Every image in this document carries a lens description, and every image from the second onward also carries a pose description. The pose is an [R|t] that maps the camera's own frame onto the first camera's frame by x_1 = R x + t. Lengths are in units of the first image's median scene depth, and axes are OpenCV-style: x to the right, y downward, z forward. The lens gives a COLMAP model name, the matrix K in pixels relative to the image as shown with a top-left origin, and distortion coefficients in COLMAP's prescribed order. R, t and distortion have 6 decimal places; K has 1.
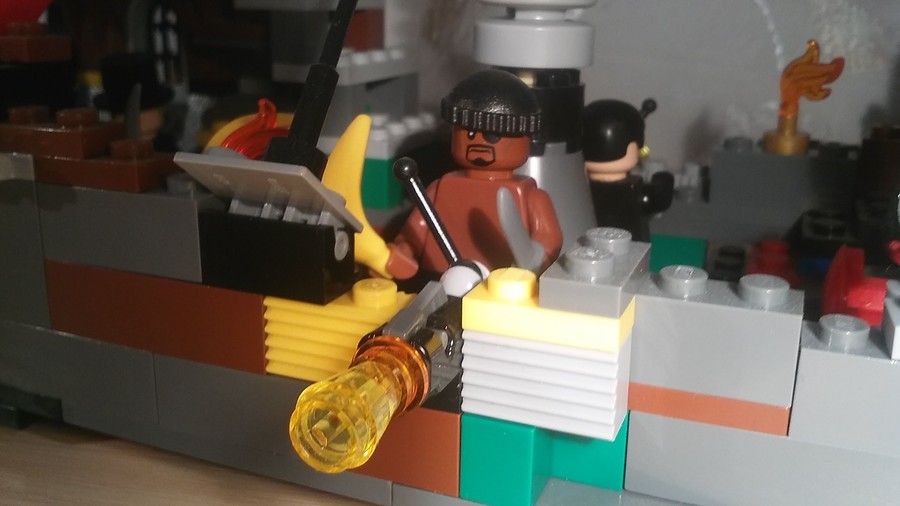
lens RADIAL K [[882.9, 0, 450.0], [0, 882.9, 253.0], [0, 0, 1]] dist [0.058068, -0.325833]
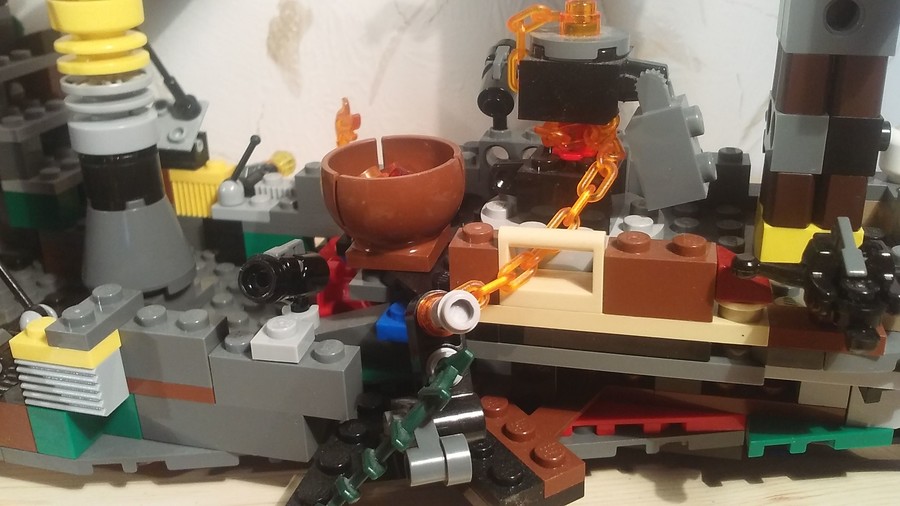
lens RADIAL K [[882.9, 0, 450.0], [0, 882.9, 253.0], [0, 0, 1]] dist [0.058068, -0.325833]
pose [[0.993774, -0.078227, 0.079336, 0.585467], [0.067865, 0.989730, 0.125811, -0.214310], [-0.088363, -0.119643, 0.988877, -0.563430]]
